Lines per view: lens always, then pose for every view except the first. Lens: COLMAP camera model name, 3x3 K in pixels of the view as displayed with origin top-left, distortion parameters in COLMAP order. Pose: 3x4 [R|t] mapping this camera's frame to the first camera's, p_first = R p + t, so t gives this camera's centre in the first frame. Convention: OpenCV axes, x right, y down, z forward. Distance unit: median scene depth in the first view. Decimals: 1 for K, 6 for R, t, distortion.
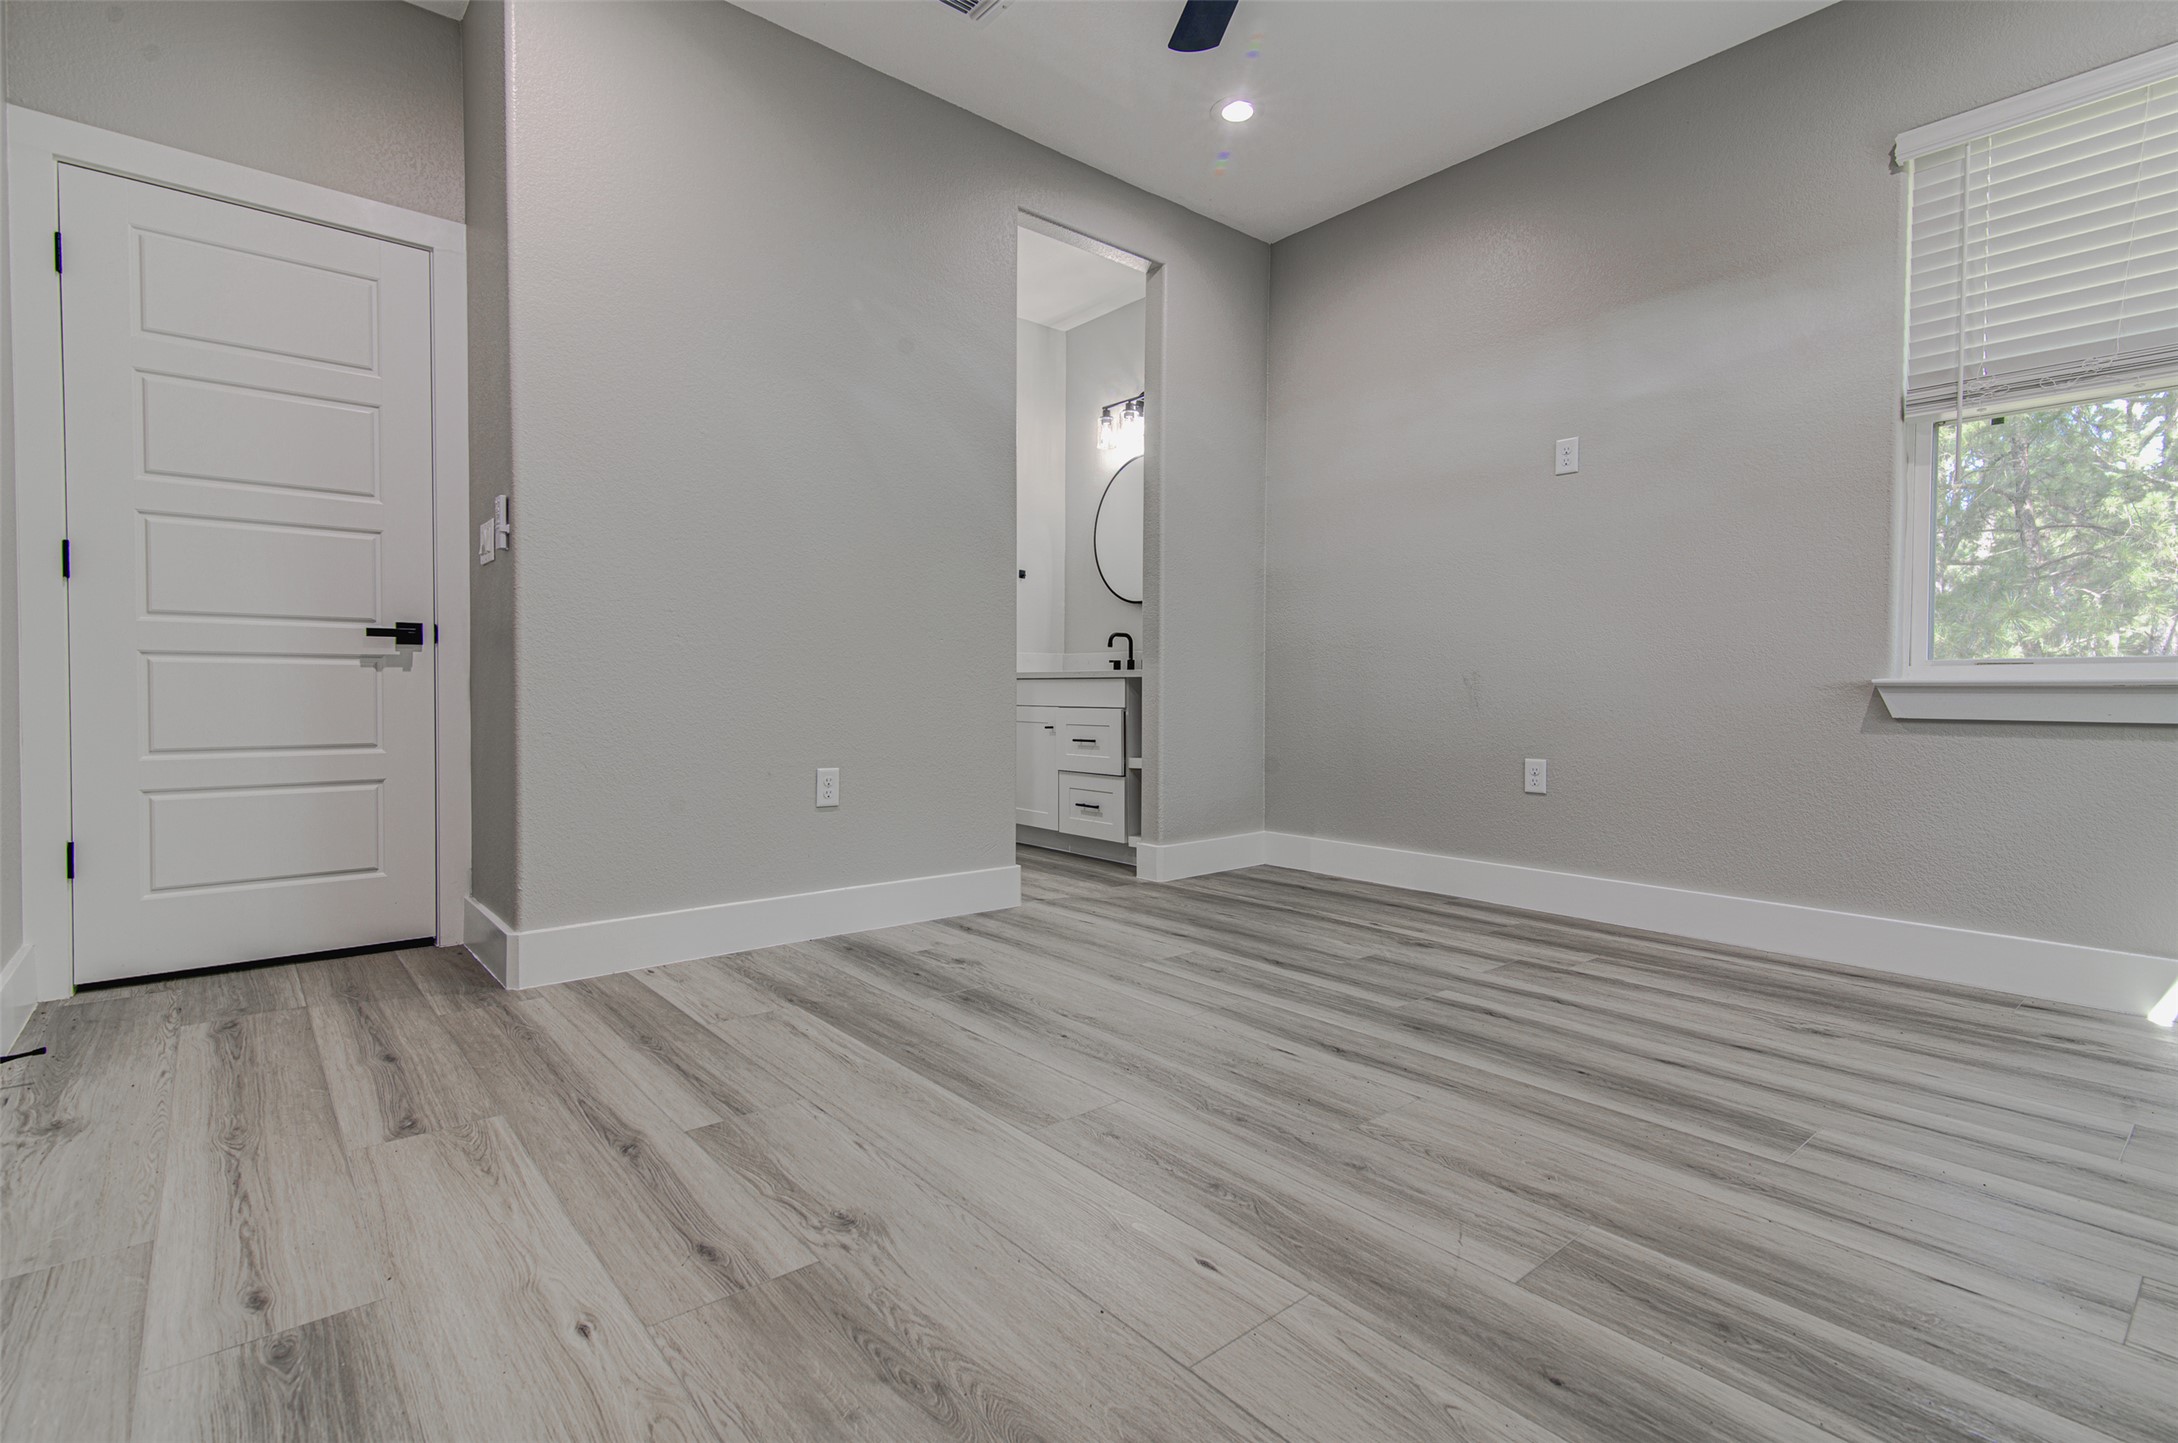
lens RADIAL K [[989.0, 0, 1071.1], [0, 989.0, 727.8], [0, 0, 1]] dist [0.012642, -0.001799]
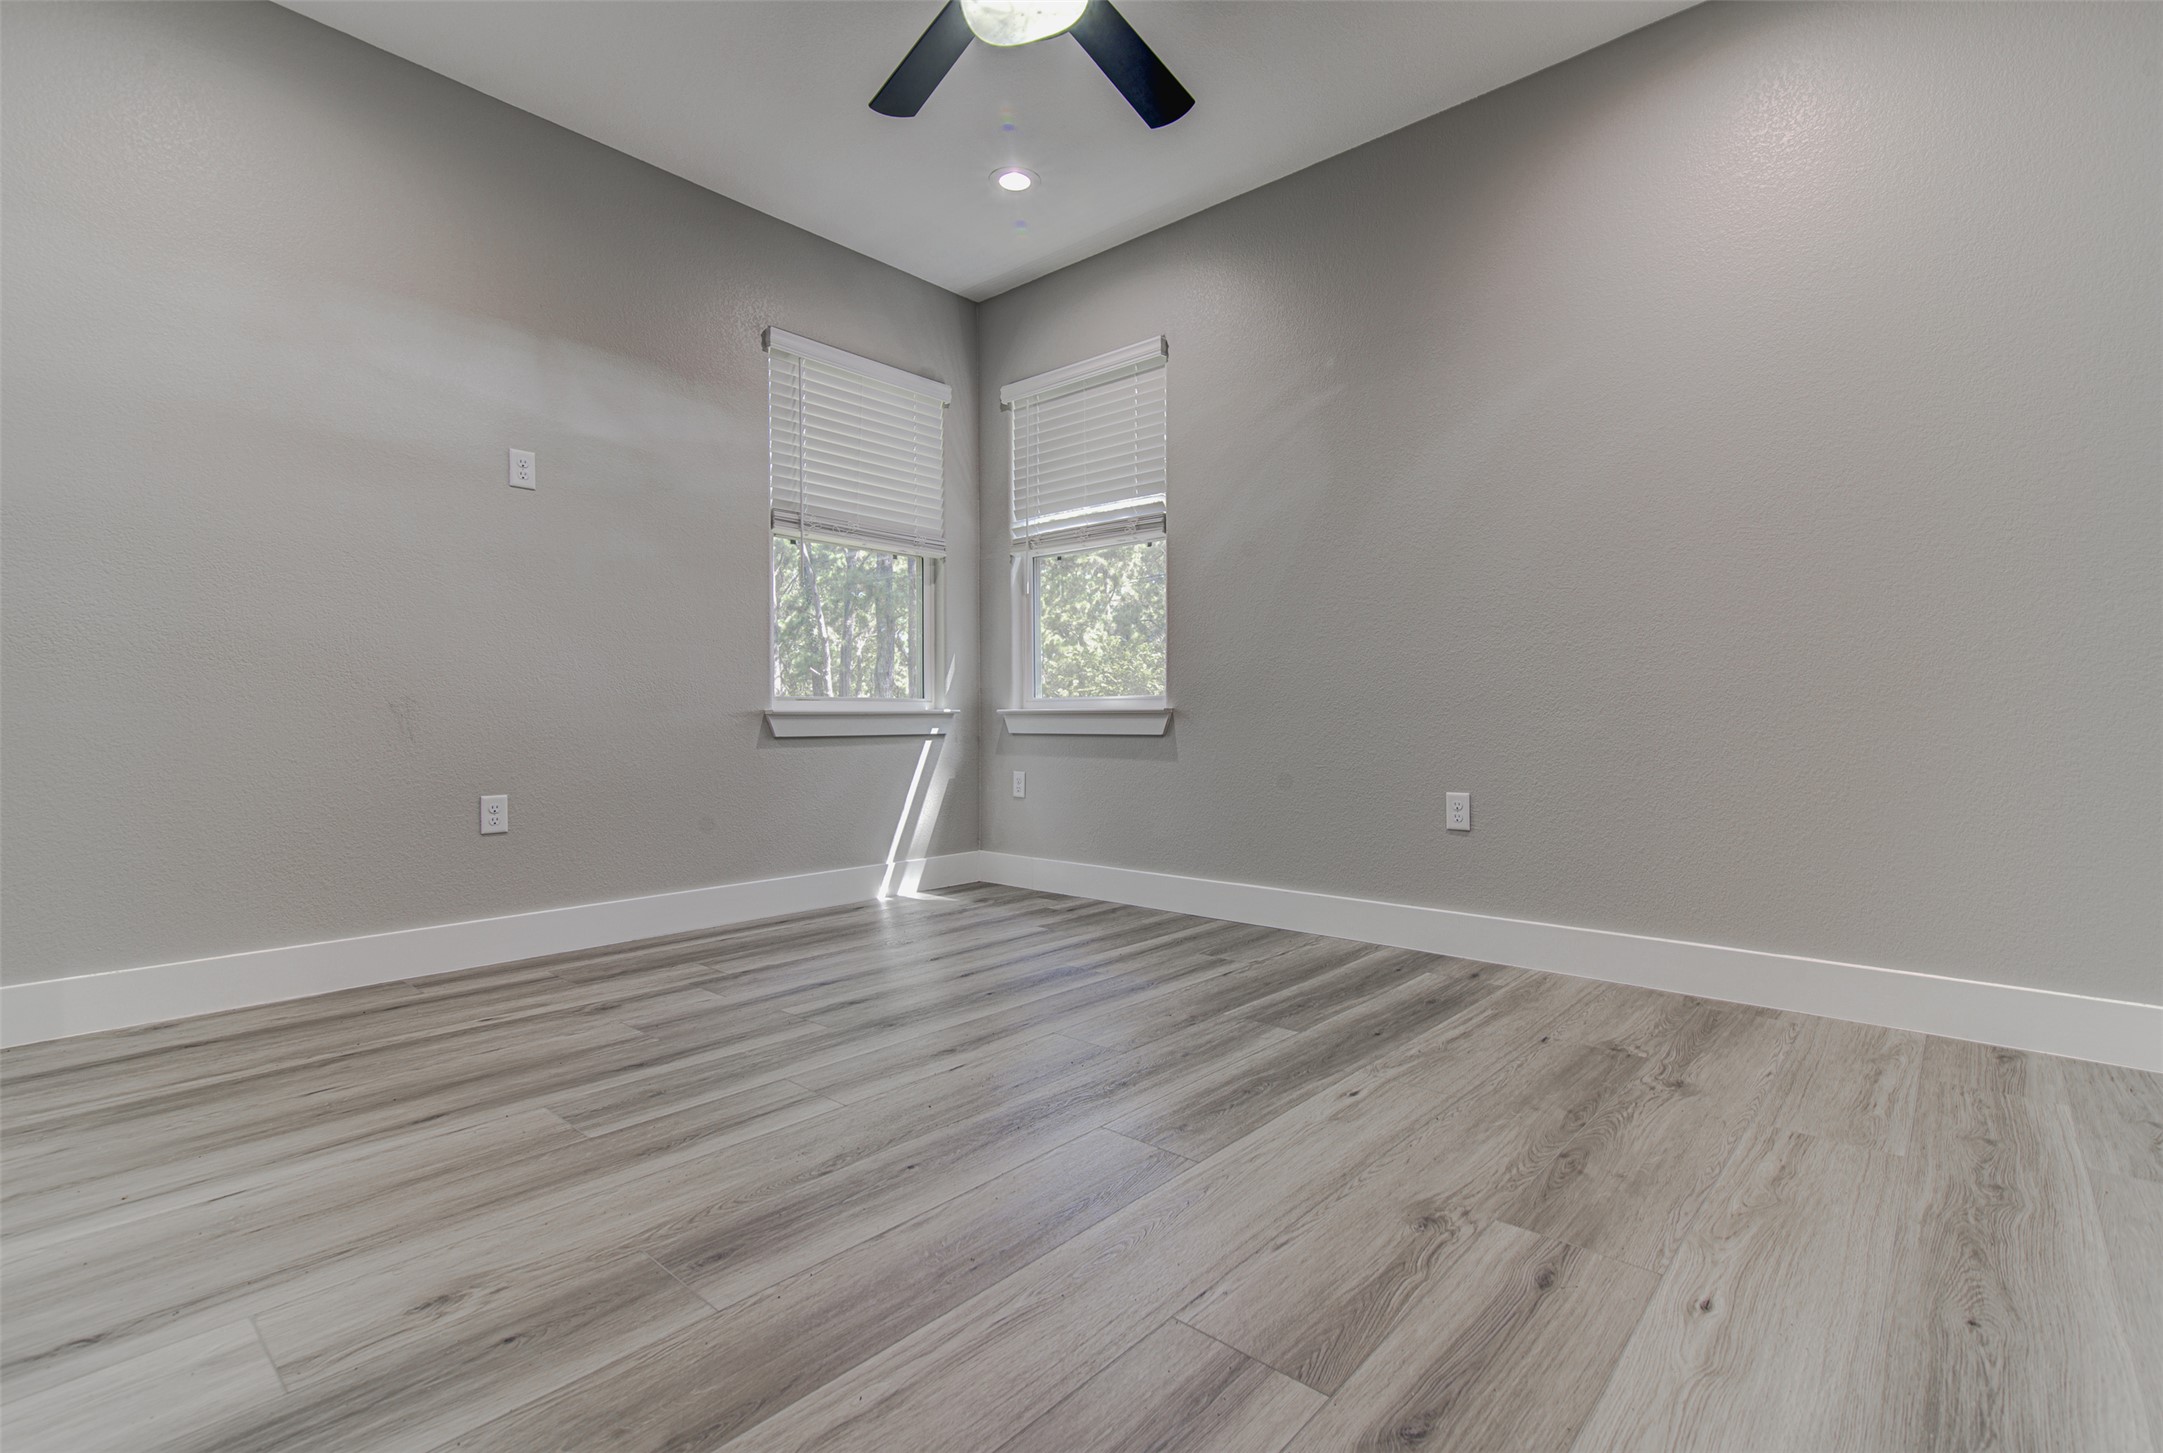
lens RADIAL K [[982.2, 0, 1076.2], [0, 982.2, 721.4], [0, 0, 1]] dist [0.012642, -0.001799]
pose [[-0.124829, -0.009340, 0.992134, -1.089544], [0.042535, 0.998986, 0.014756, -0.058732], [-0.991266, 0.044042, -0.124305, 1.324045]]
